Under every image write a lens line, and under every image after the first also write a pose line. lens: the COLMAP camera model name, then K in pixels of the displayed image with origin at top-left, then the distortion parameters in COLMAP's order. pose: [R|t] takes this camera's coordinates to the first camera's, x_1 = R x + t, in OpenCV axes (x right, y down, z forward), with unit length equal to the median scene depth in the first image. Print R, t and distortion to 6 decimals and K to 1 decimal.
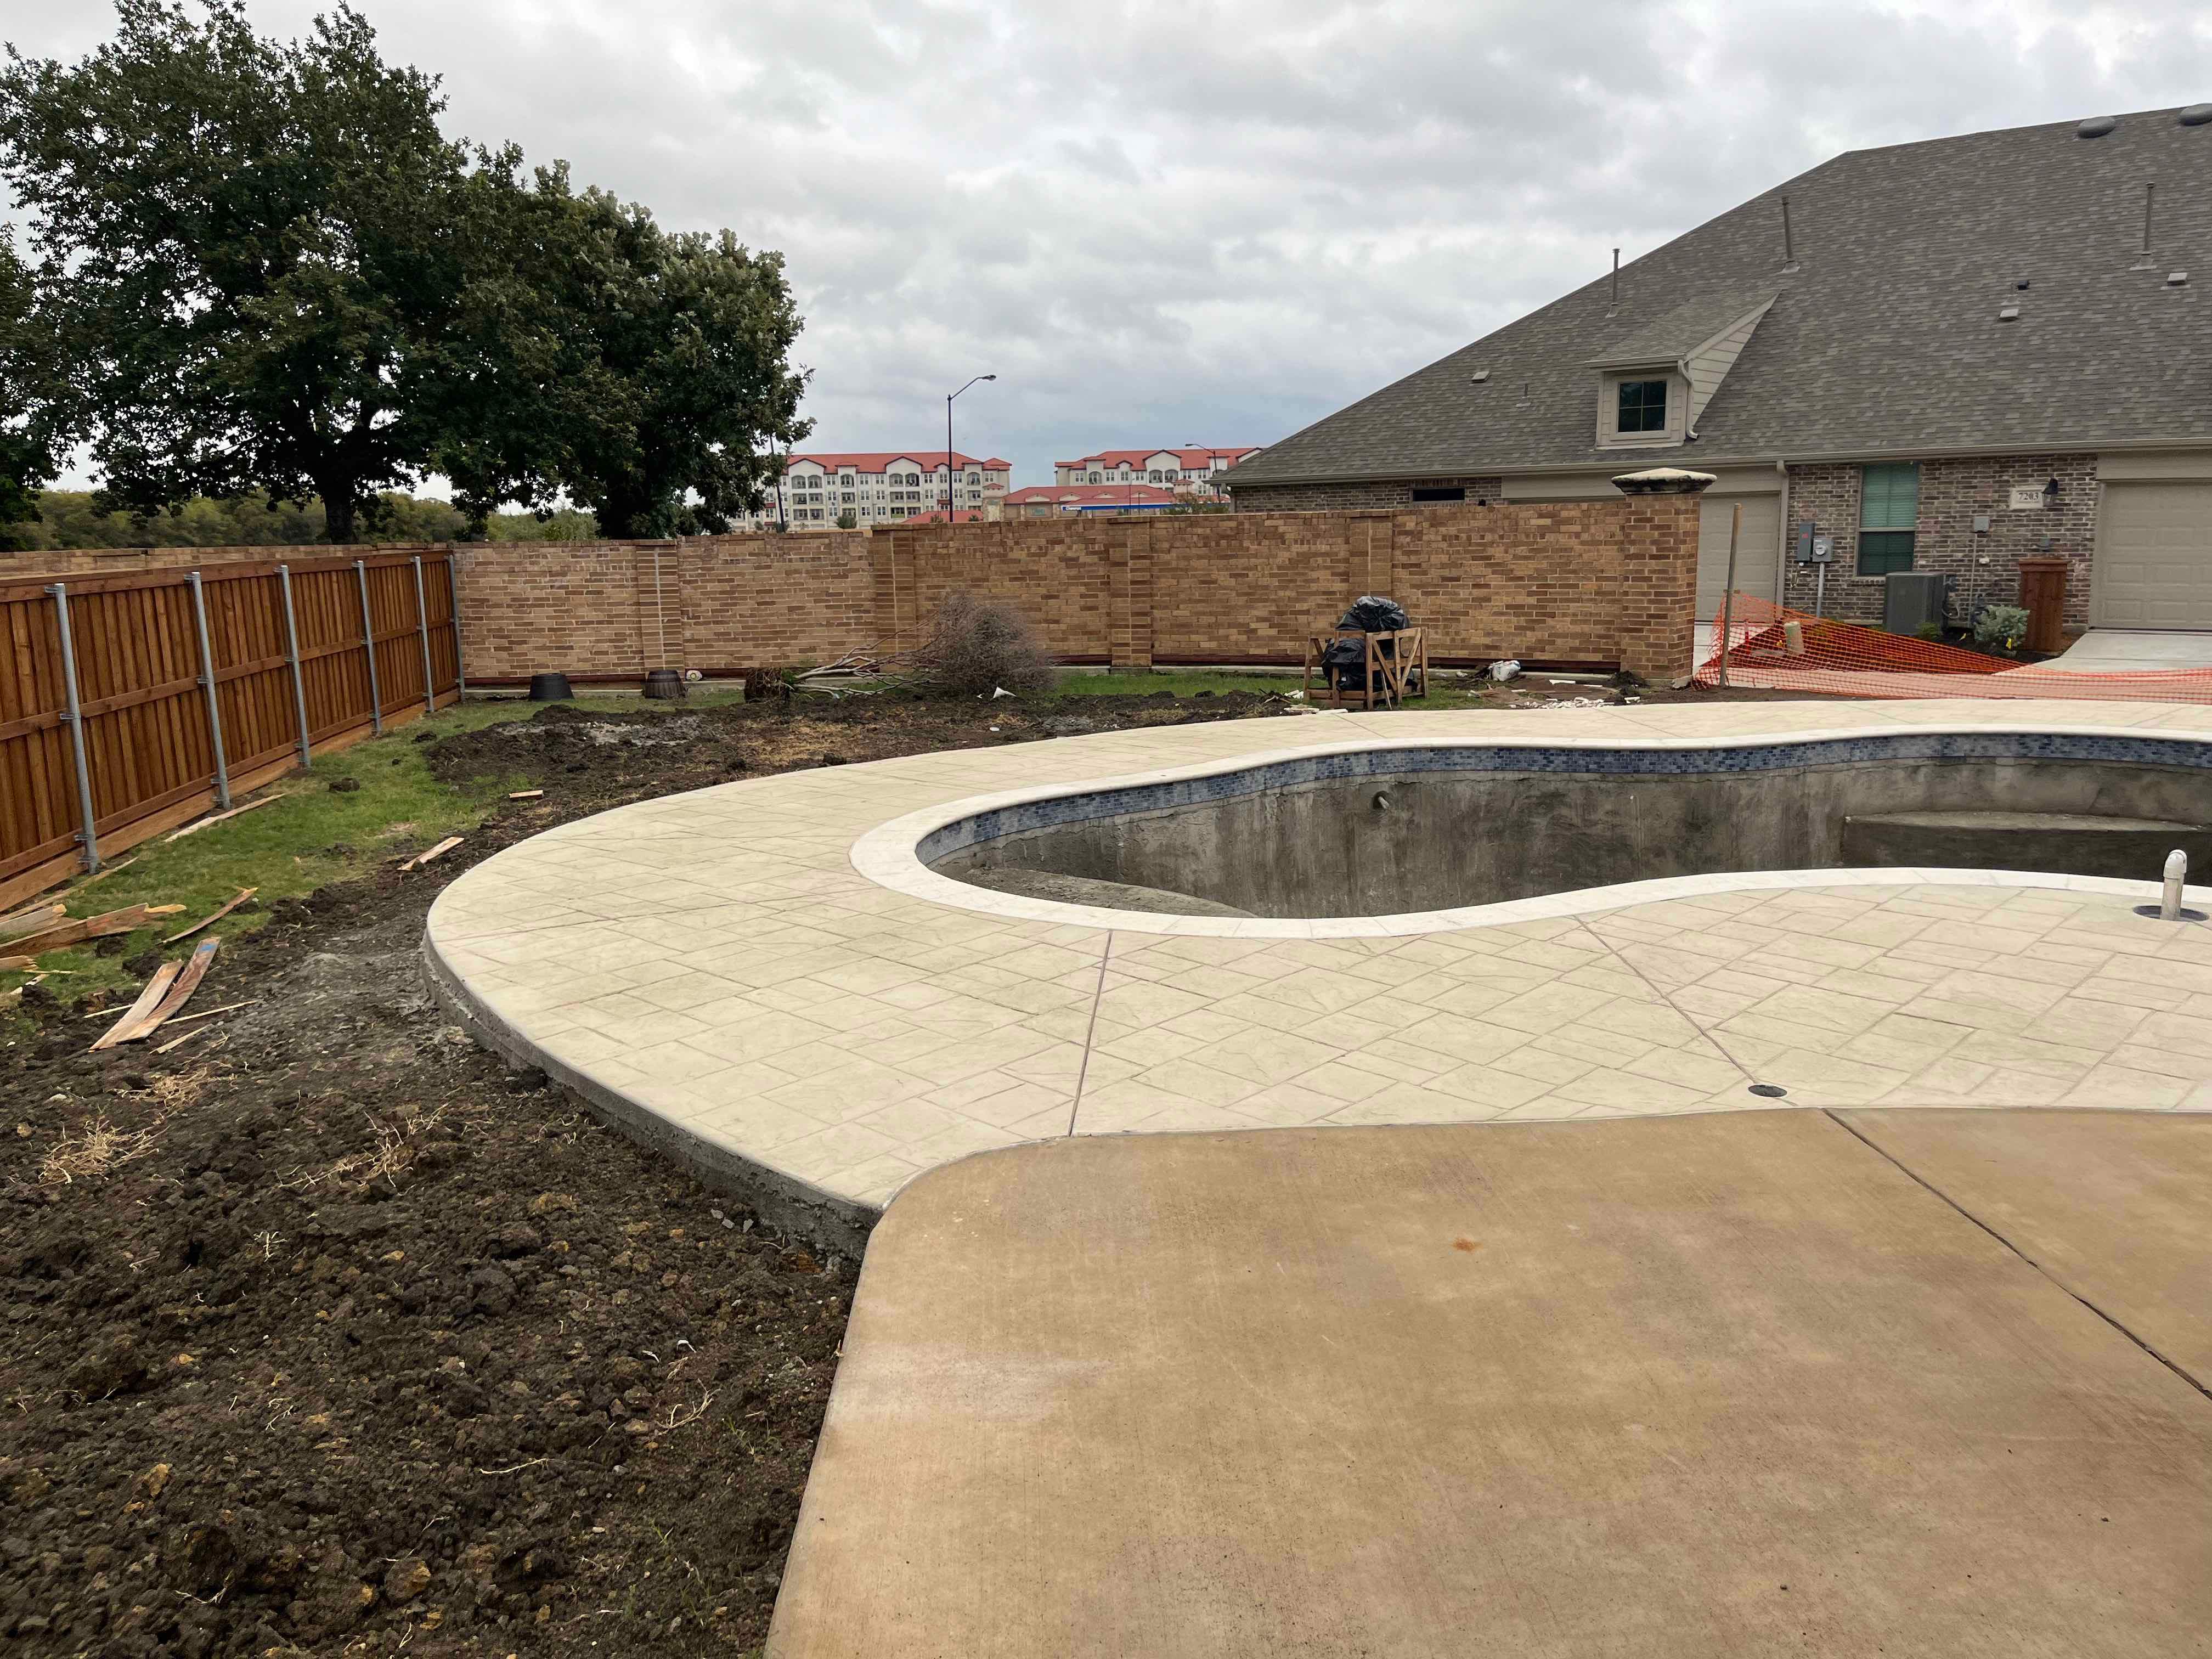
lens RADIAL K [[1683.5, 0, 1106.0], [0, 1683.5, 829.5], [0, 0, 1]] dist [0.005053, 0.001764]
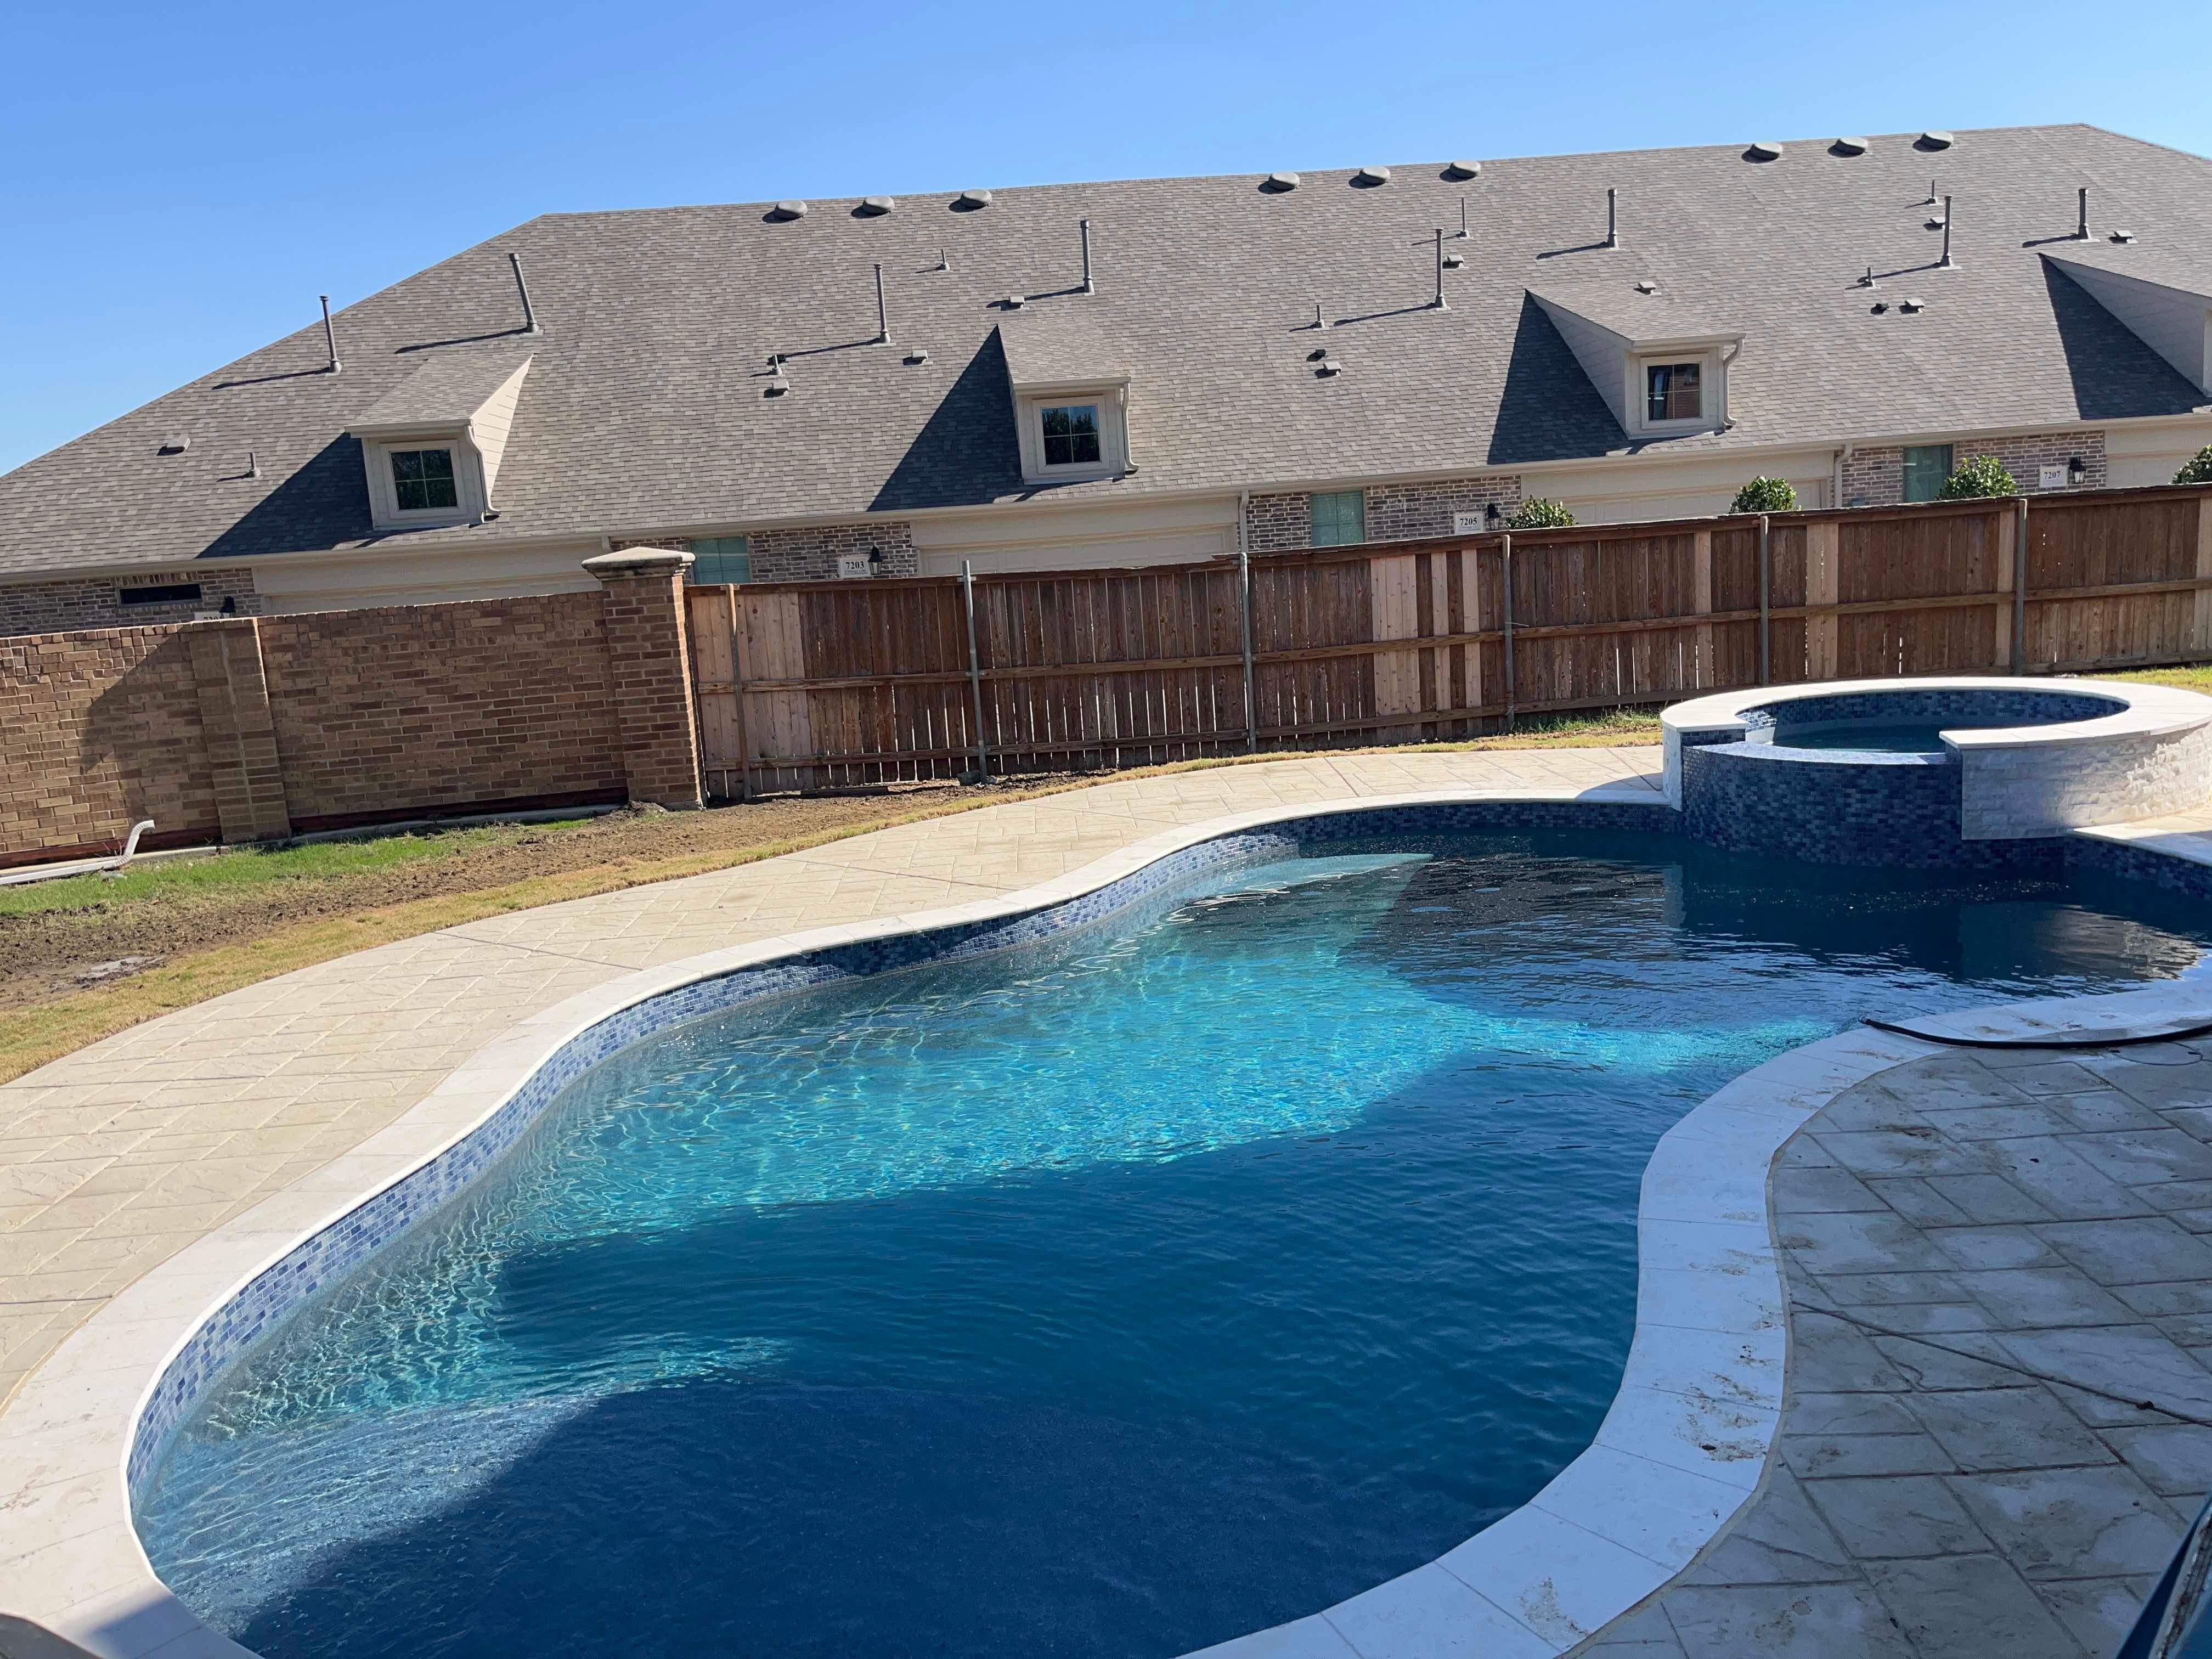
lens RADIAL K [[1699.6, 0, 1106.0], [0, 1699.6, 829.5], [0, 0, 1]] dist [0.003546, 0.099289]
pose [[0.711719, -0.150993, 0.686045, -0.087879], [0.184244, 0.982560, 0.025115, -0.054933], [-0.677872, 0.108525, 0.727125, 0.243005]]
